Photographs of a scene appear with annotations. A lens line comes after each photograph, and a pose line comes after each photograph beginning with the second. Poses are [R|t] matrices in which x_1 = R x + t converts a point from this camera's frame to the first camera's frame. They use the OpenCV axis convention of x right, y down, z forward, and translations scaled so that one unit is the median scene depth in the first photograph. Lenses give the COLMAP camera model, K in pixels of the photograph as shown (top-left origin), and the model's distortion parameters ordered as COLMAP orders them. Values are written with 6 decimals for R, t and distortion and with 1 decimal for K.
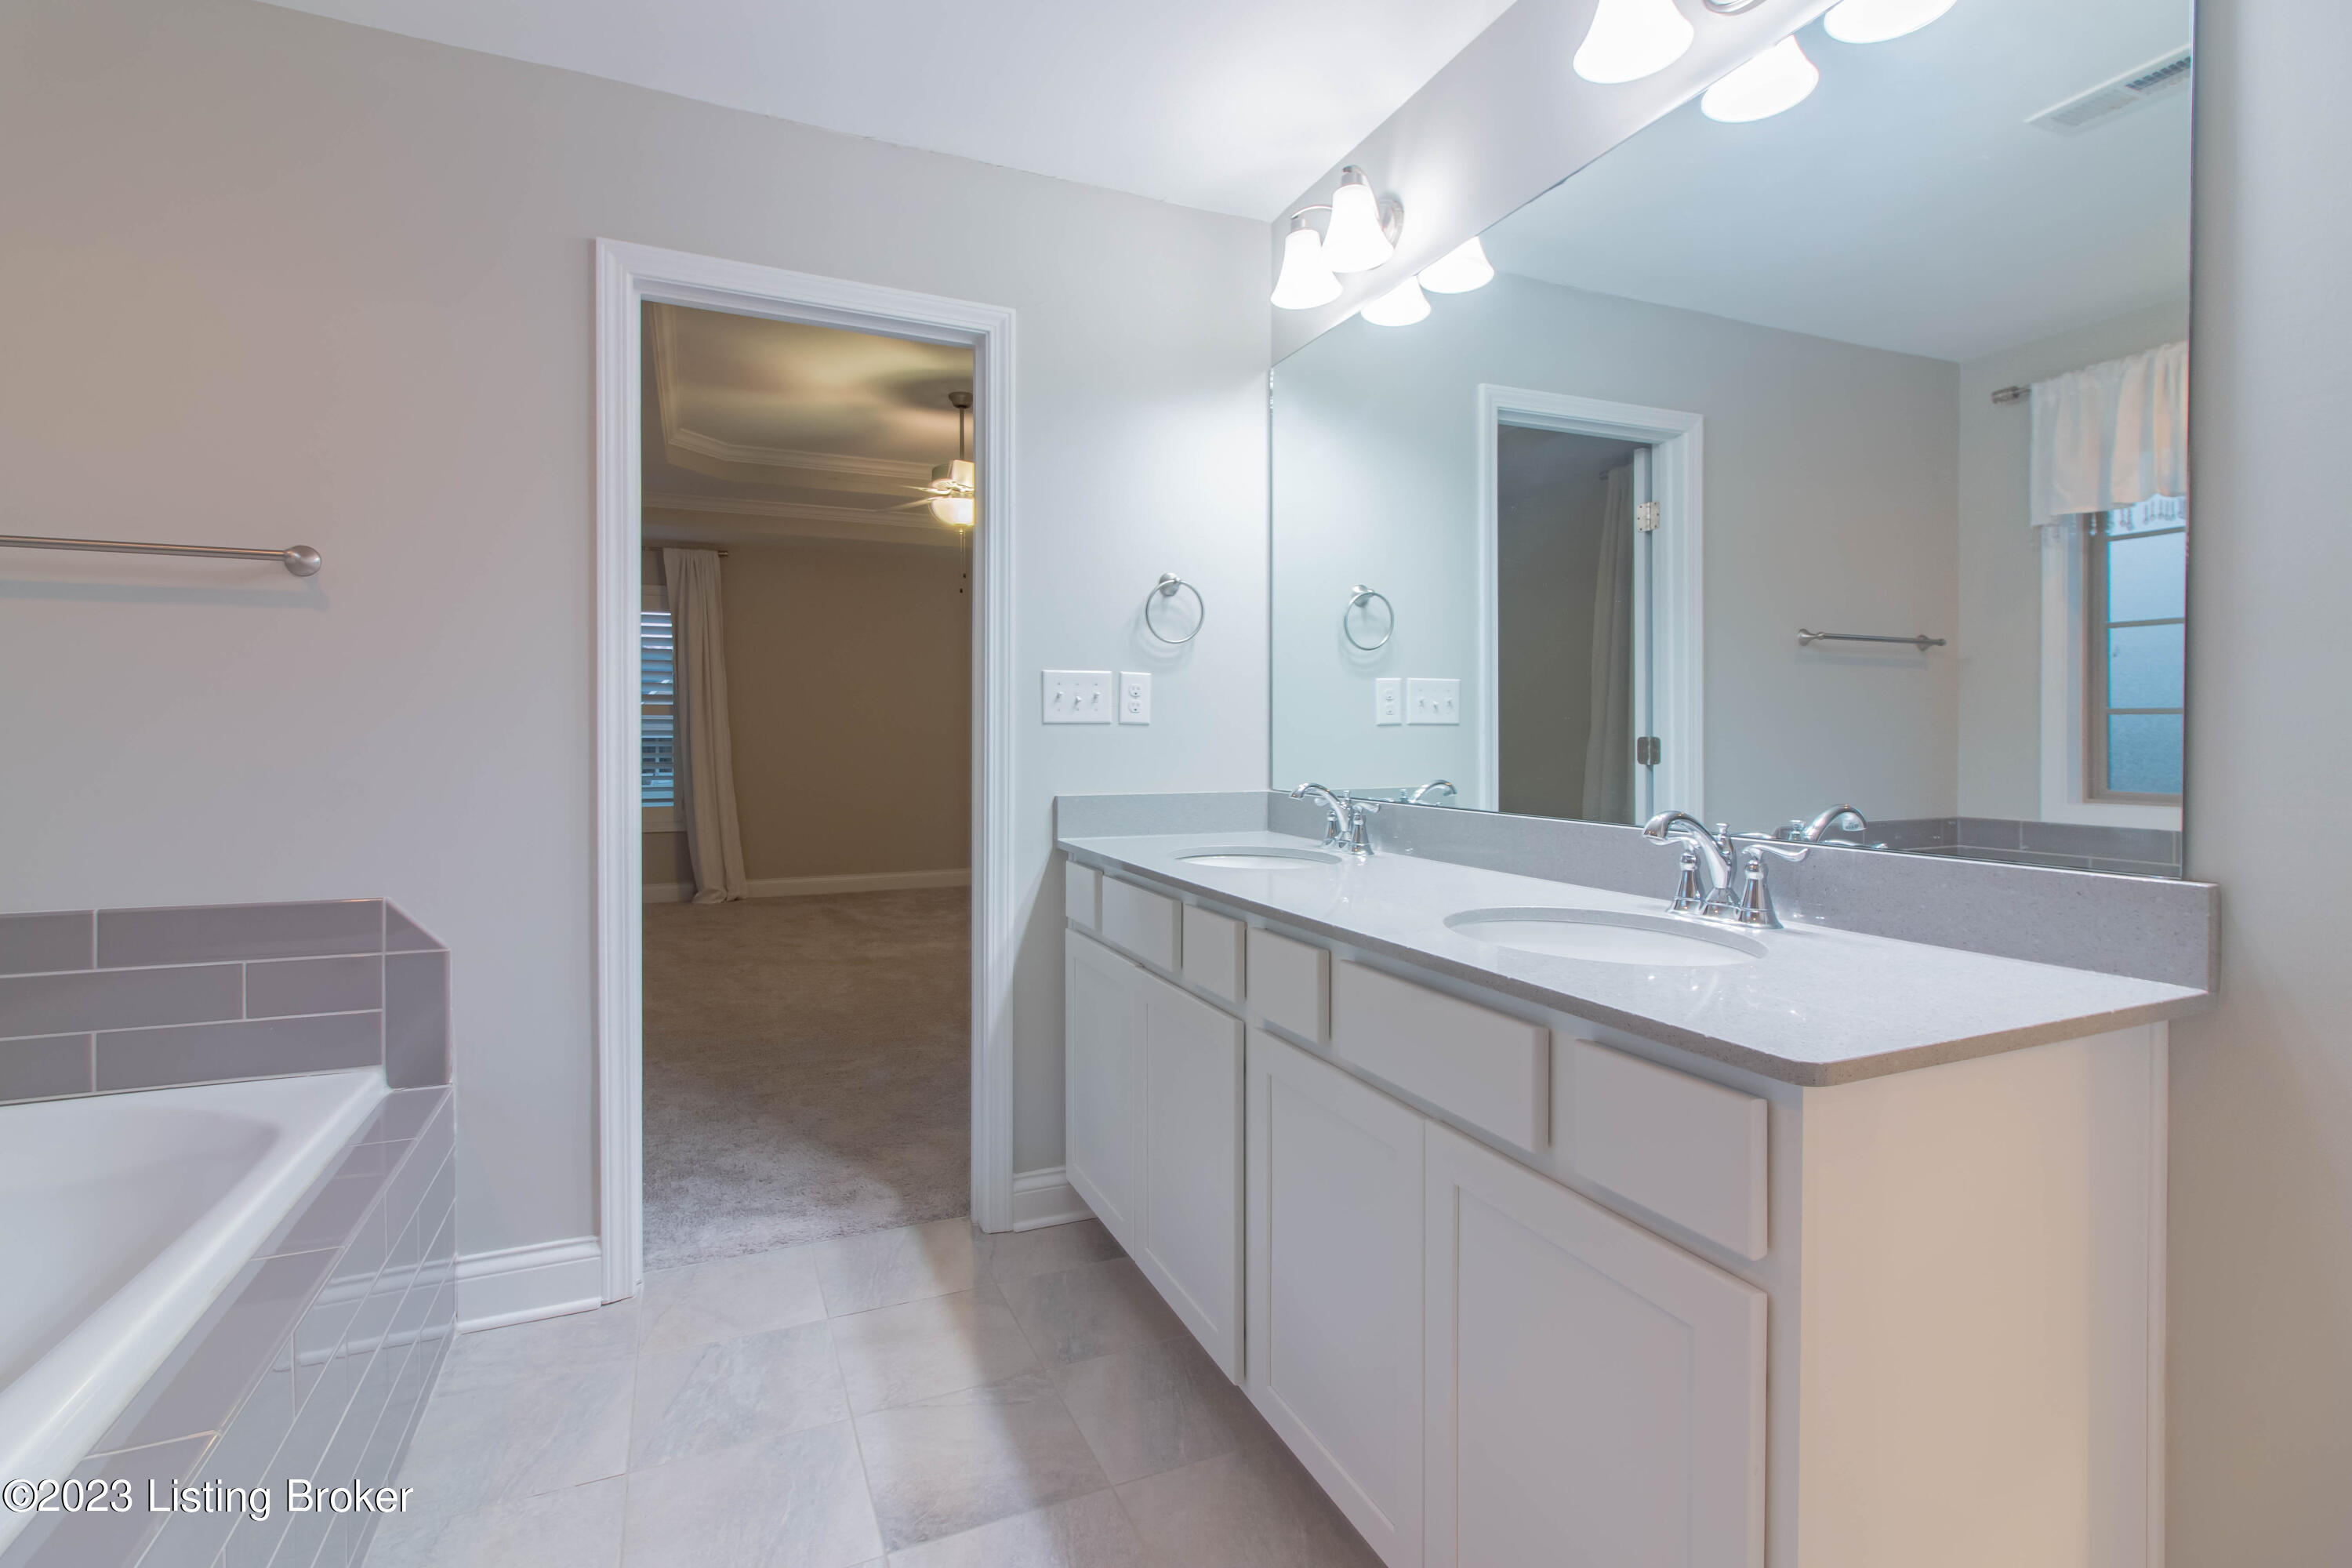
lens RADIAL K [[1078.6, 0, 1162.3], [0, 1078.6, 745.0], [0, 0, 1]] dist [0.001895, -0.015227]
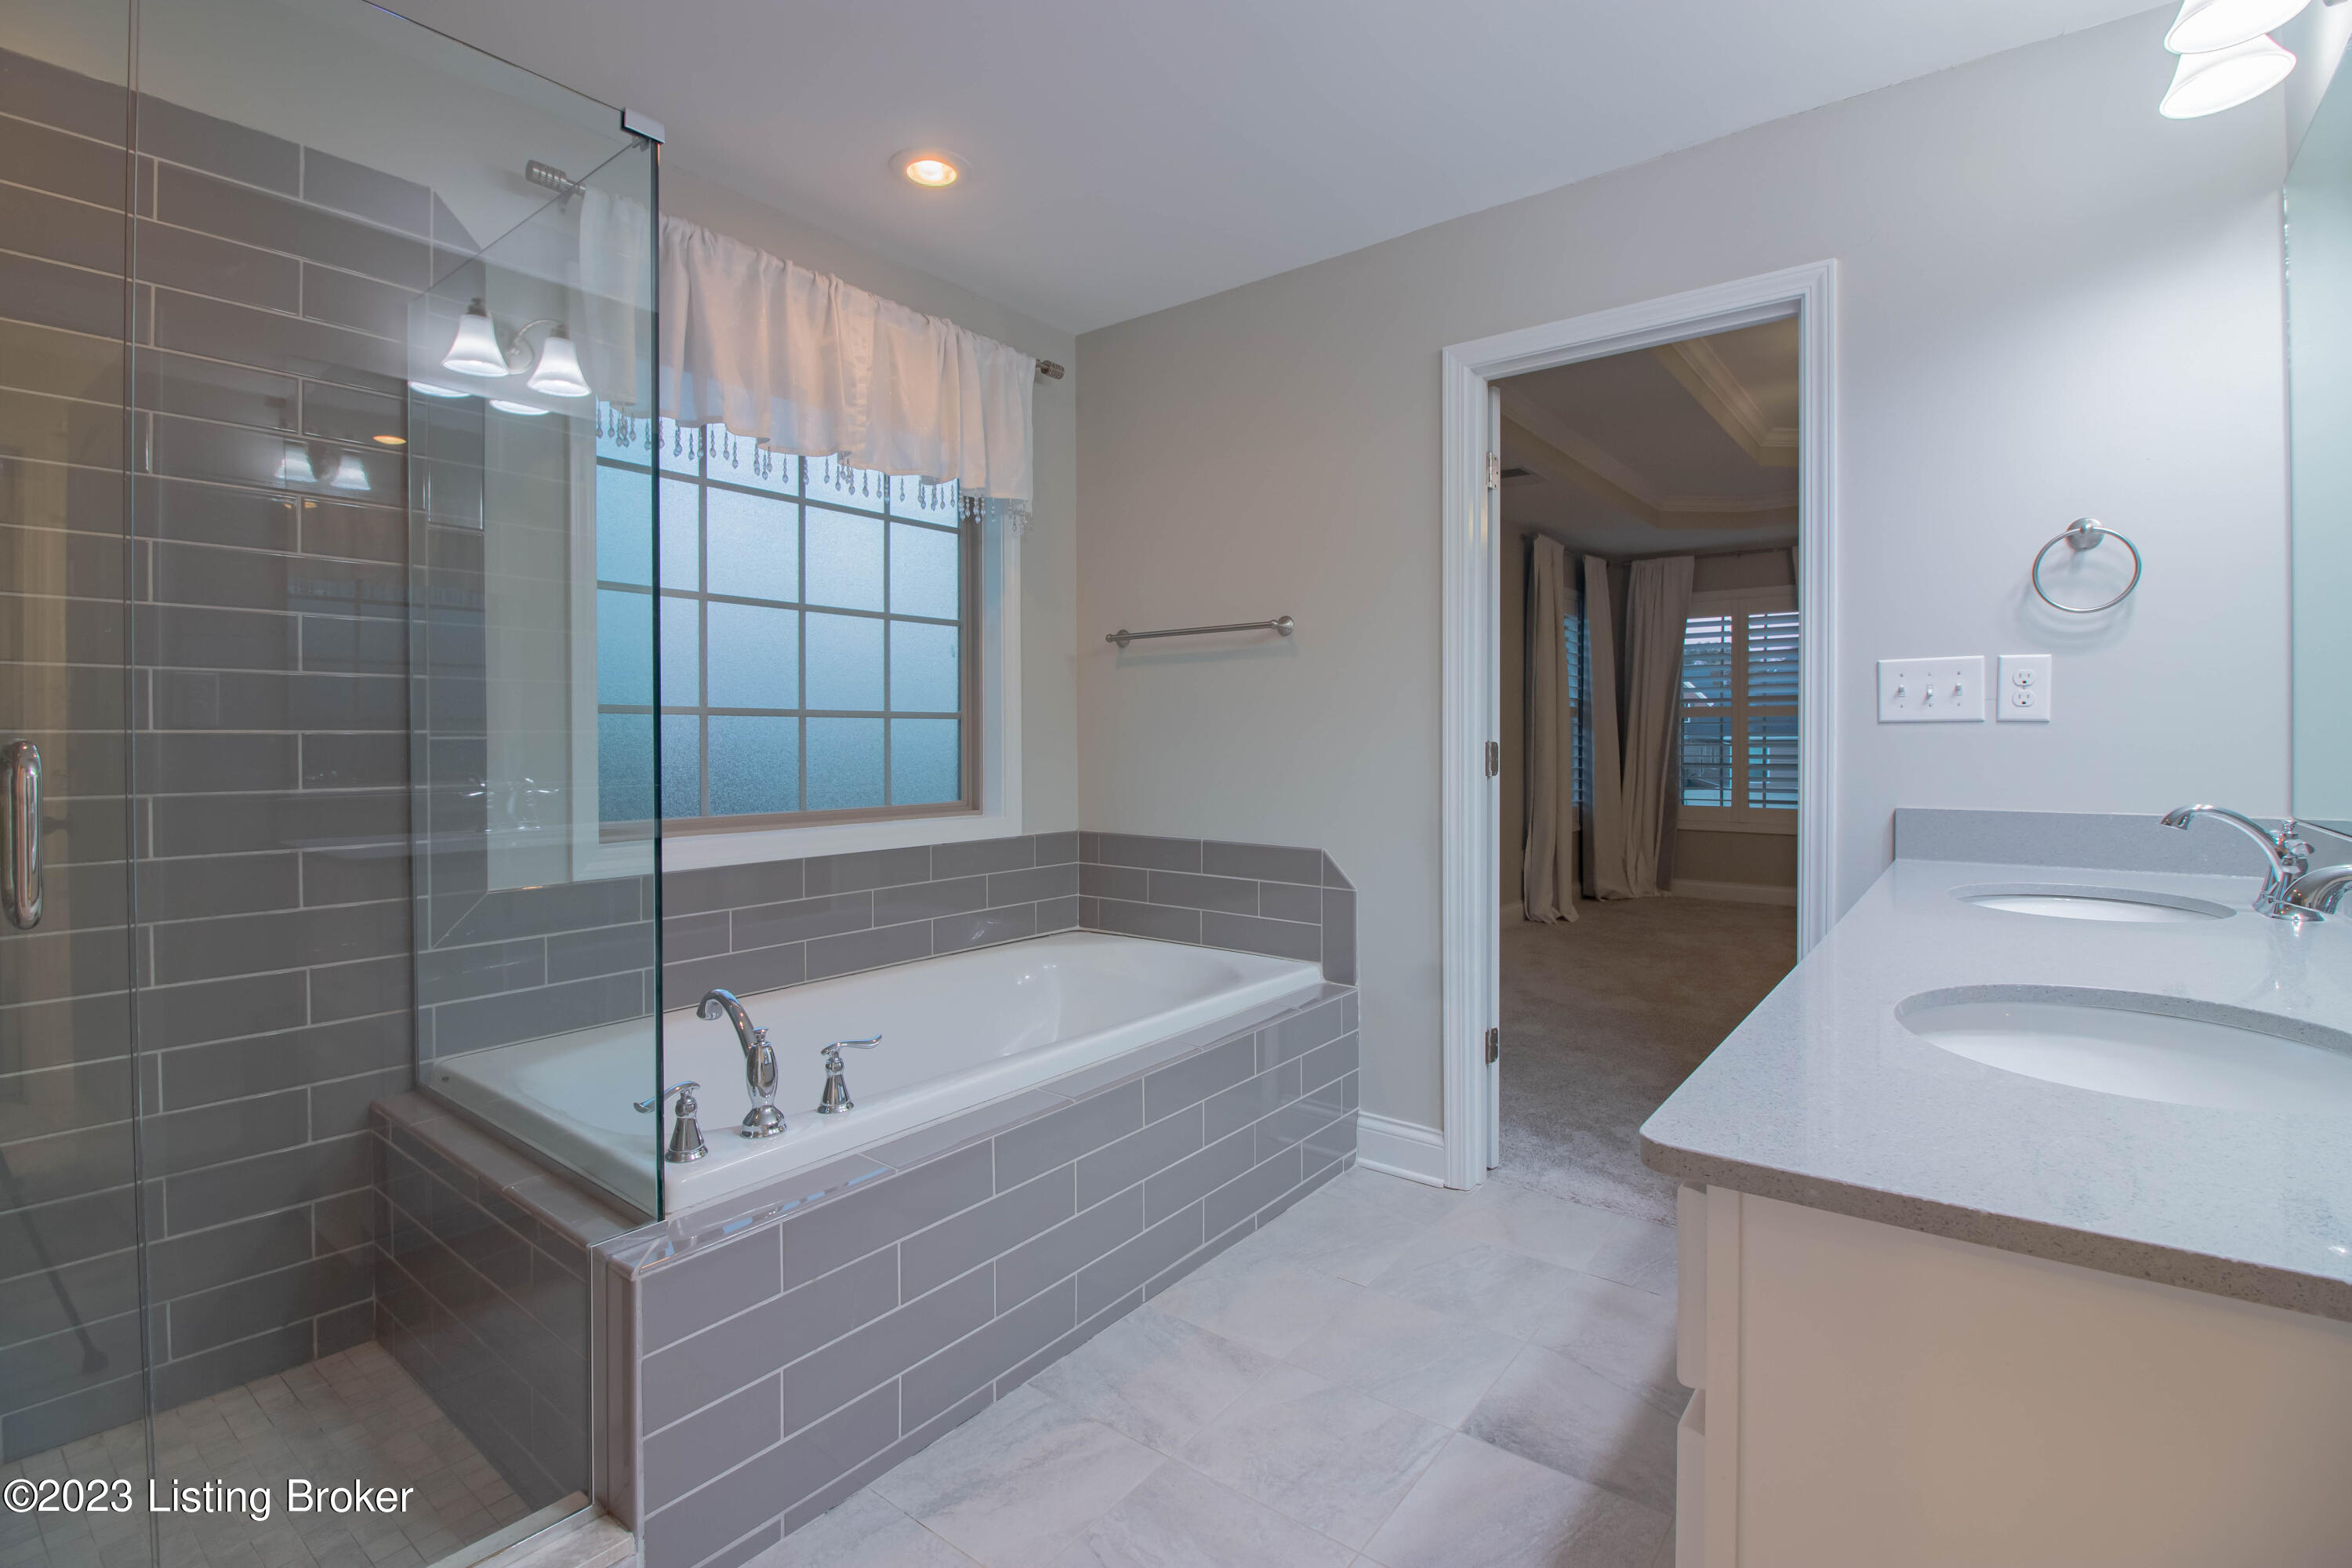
lens RADIAL K [[1078.6, 0, 1162.3], [0, 1078.6, 745.0], [0, 0, 1]] dist [0.001895, -0.015227]
pose [[0.465063, 0.003245, -0.885272, 0.392380], [-0.003864, 0.999991, 0.001635, -0.001483], [0.885269, 0.002661, 0.465071, 0.097898]]
